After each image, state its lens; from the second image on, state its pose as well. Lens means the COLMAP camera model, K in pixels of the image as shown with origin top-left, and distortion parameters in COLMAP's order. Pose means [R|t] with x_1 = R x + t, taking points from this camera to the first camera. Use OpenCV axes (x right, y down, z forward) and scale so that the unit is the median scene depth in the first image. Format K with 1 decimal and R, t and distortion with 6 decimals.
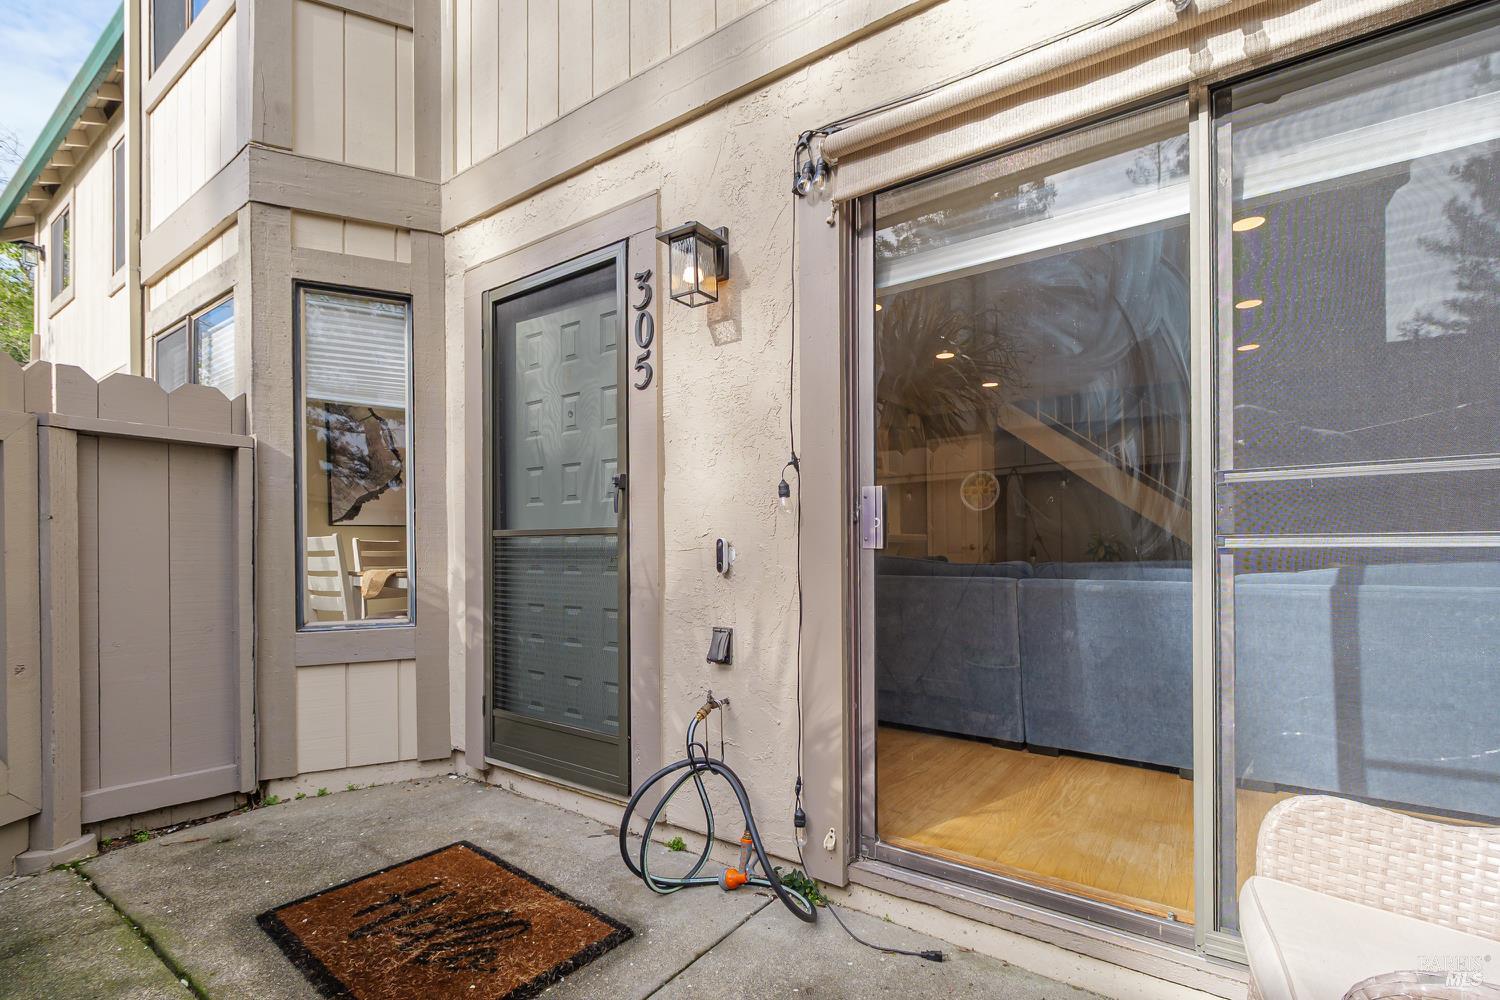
lens RADIAL K [[669.3, 0, 769.1], [0, 669.3, 549.1], [0, 0, 1]] dist [0.000230, 0.000396]
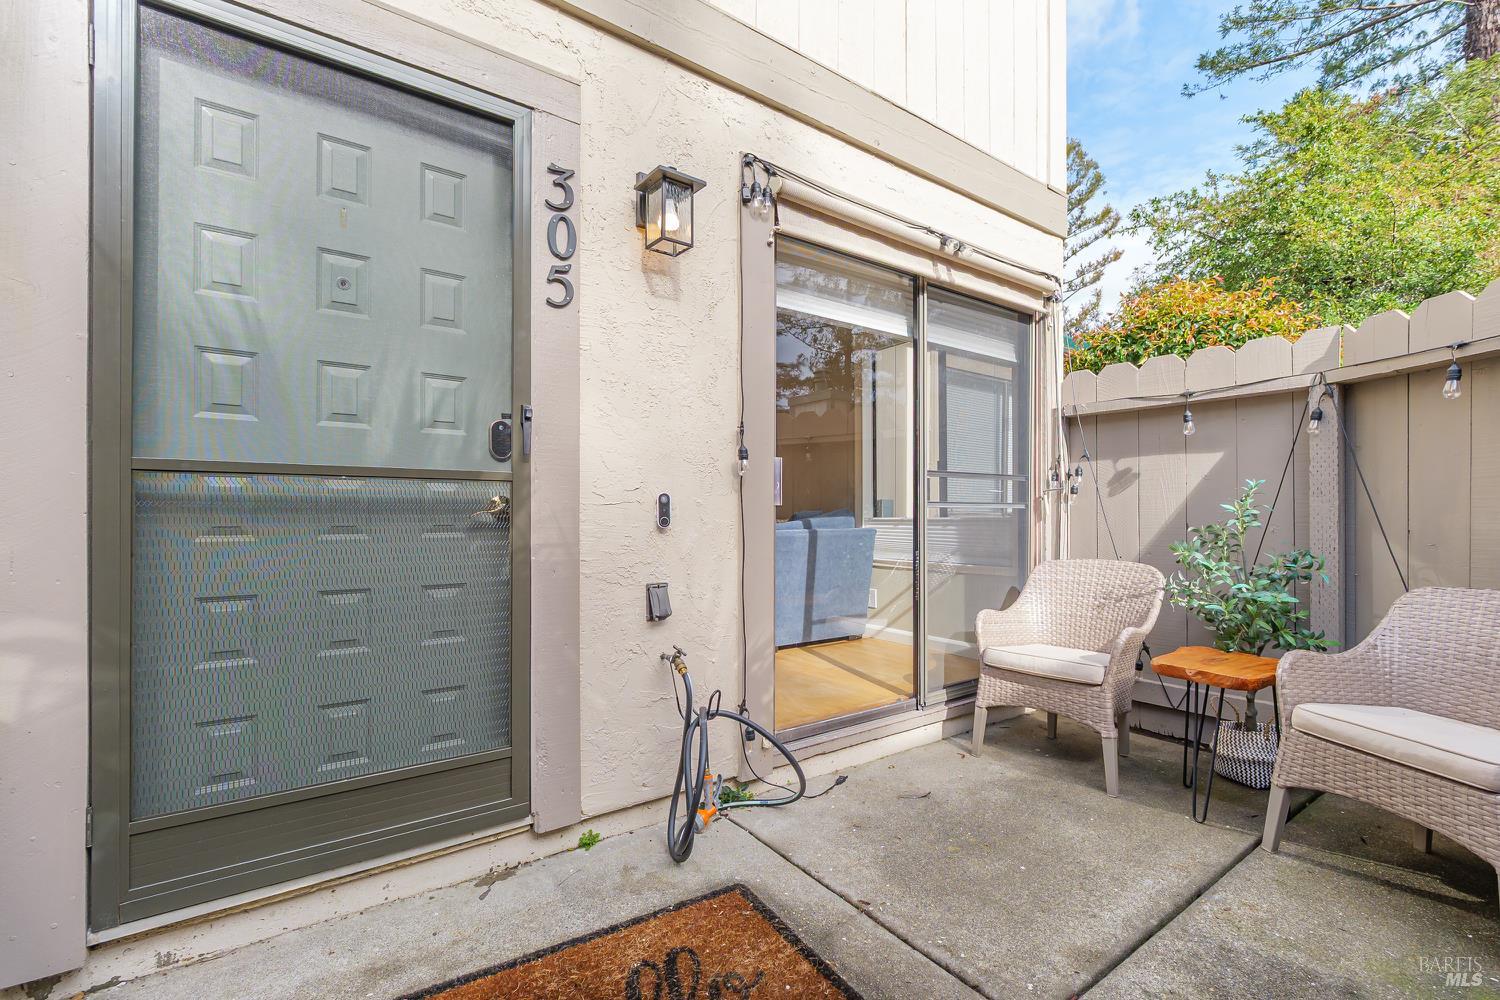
lens RADIAL K [[669.3, 0, 739.5], [0, 669.3, 505.6], [0, 0, 1]] dist [0.000230, 0.000396]
pose [[0.340864, 0.010339, 0.940056, -0.534494], [-0.009002, 0.999930, -0.007734, 0.005123], [-0.940069, -0.005826, 0.340933, 0.306903]]
